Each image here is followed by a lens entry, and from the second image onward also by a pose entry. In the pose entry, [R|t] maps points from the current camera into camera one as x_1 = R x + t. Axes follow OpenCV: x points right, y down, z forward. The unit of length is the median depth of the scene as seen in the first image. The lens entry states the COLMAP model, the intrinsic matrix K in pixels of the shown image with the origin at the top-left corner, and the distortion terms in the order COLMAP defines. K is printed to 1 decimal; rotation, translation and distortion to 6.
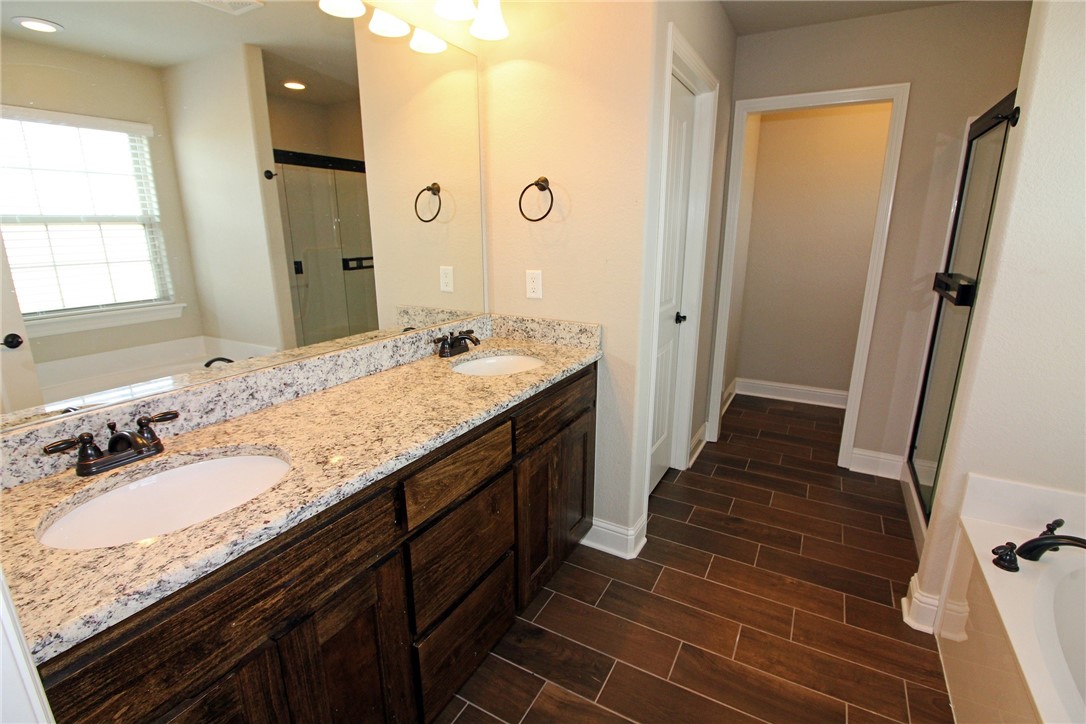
lens RADIAL K [[525.3, 0, 543.0], [0, 525.3, 362.0], [0, 0, 1]] dist [-0.010548, -0.000267]
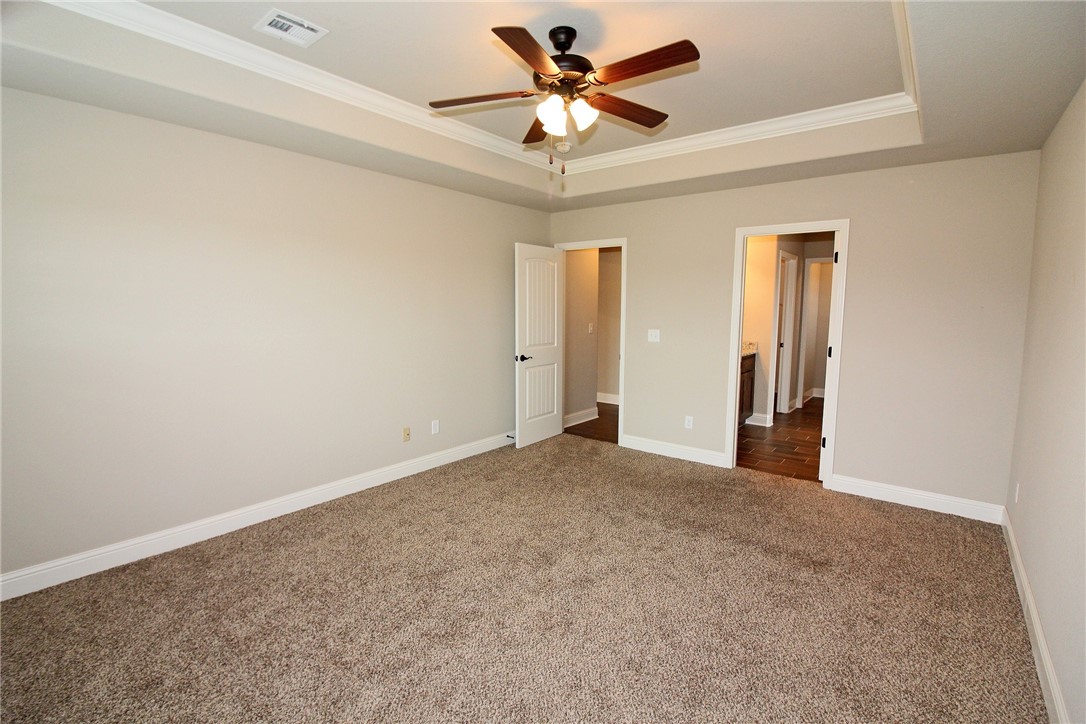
lens RADIAL K [[525.3, 0, 543.0], [0, 525.3, 362.0], [0, 0, 1]] dist [-0.010548, -0.000267]
pose [[0.989795, 0.022229, -0.140752, -0.533922], [-0.042445, 0.988913, -0.142303, 0.418810], [0.136028, 0.146825, 0.979765, -1.620463]]
